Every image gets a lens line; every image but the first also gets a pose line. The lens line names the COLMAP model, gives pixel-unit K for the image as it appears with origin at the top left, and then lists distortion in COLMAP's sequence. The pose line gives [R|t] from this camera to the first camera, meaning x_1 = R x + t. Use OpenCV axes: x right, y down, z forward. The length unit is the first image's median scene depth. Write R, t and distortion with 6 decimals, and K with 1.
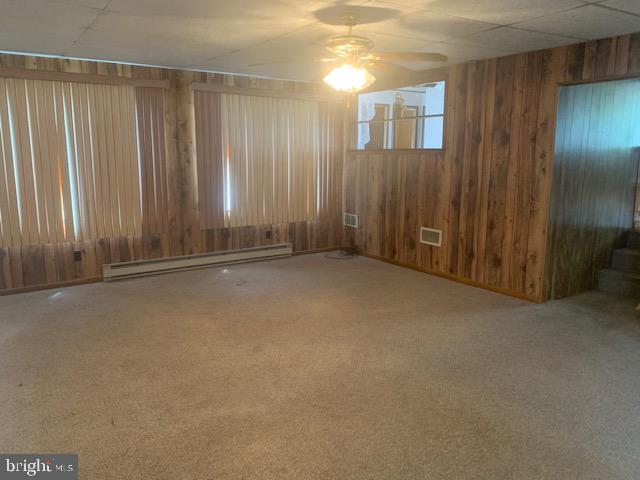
lens RADIAL K [[499.7, 0, 322.8], [0, 499.7, 239.3], [0, 0, 1]] dist [0.026628, -0.007796]
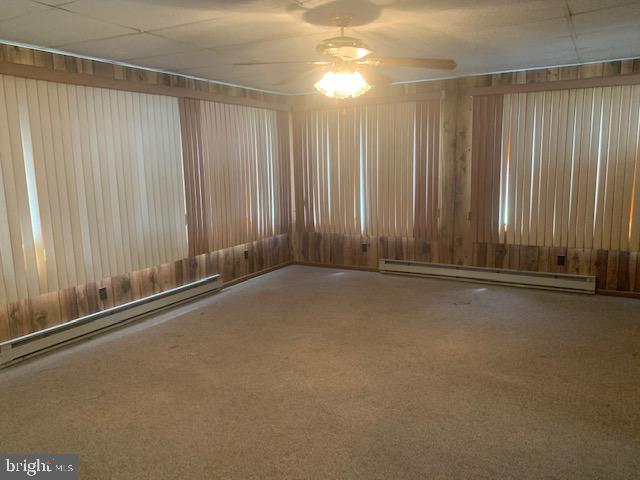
lens RADIAL K [[499.7, 0, 323.0], [0, 499.7, 241.1], [0, 0, 1]] dist [0.026628, -0.007796]
pose [[0.426079, 0.127977, -0.895588, 0.500636], [-0.132502, 0.988096, 0.078158, -0.058198], [0.894930, 0.085366, 0.437964, 0.335605]]
